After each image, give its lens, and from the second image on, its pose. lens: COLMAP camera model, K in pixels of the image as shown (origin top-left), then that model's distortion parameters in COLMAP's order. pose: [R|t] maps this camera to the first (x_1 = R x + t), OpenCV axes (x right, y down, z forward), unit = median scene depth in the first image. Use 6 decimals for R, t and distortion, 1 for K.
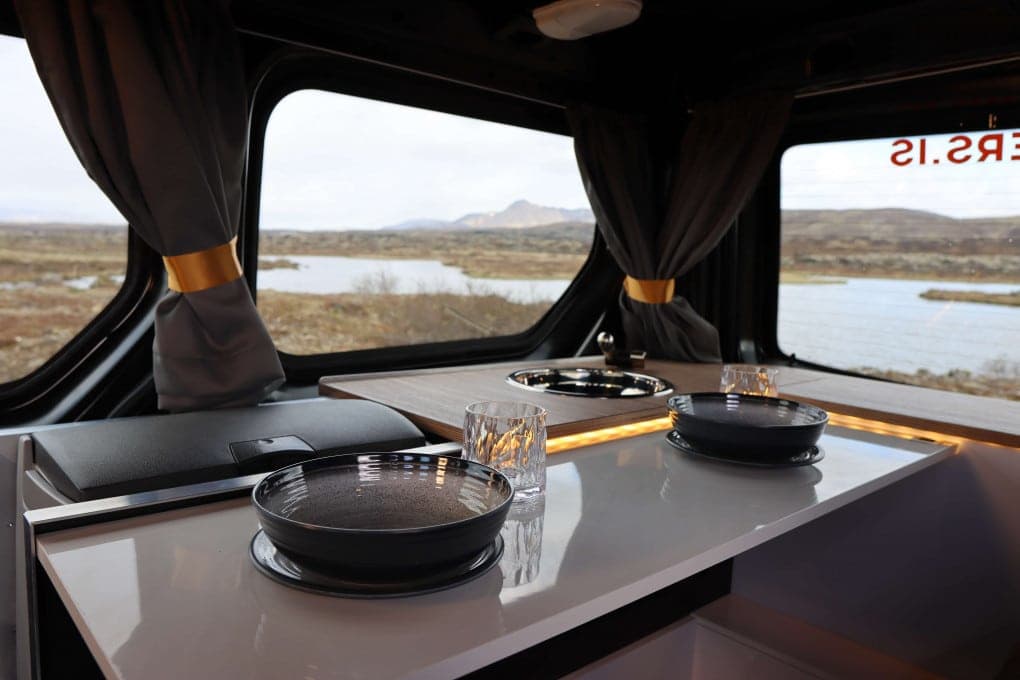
lens RADIAL K [[742.0, 0, 510.0], [0, 742.0, 340.0], [0, 0, 1]] dist [-0.082212, 0.001493]
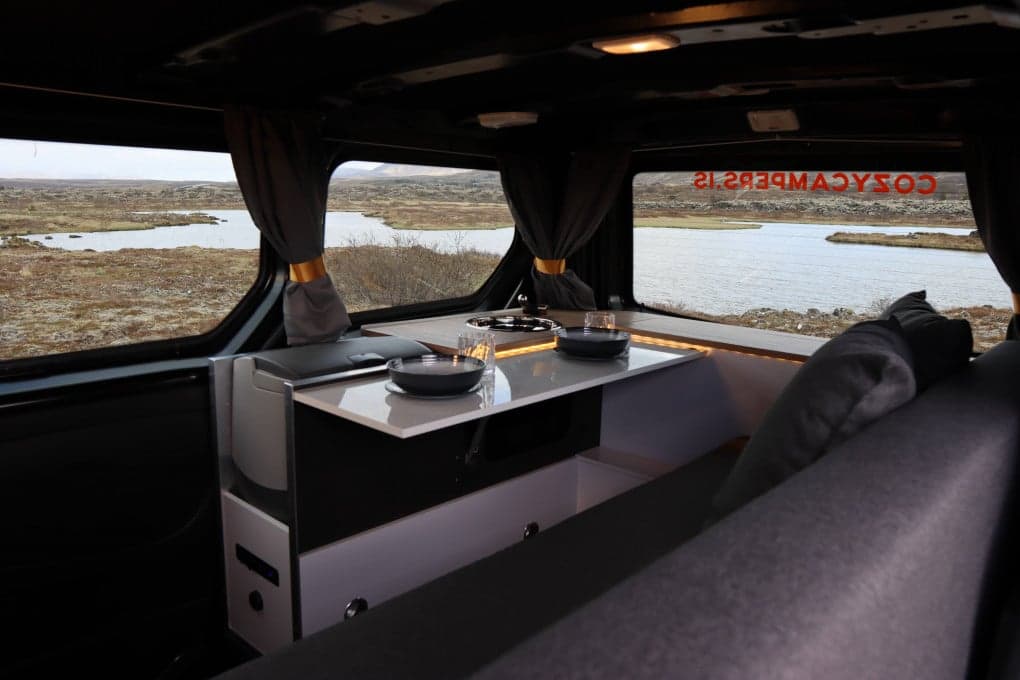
lens RADIAL K [[742.0, 0, 510.0], [0, 742.0, 340.0], [0, 0, 1]] dist [-0.082212, 0.001493]
pose [[0.994443, -0.031996, 0.100296, -0.069851], [0.024976, 0.997200, 0.070489, -0.025577], [-0.102271, -0.067592, 0.992458, -0.657824]]
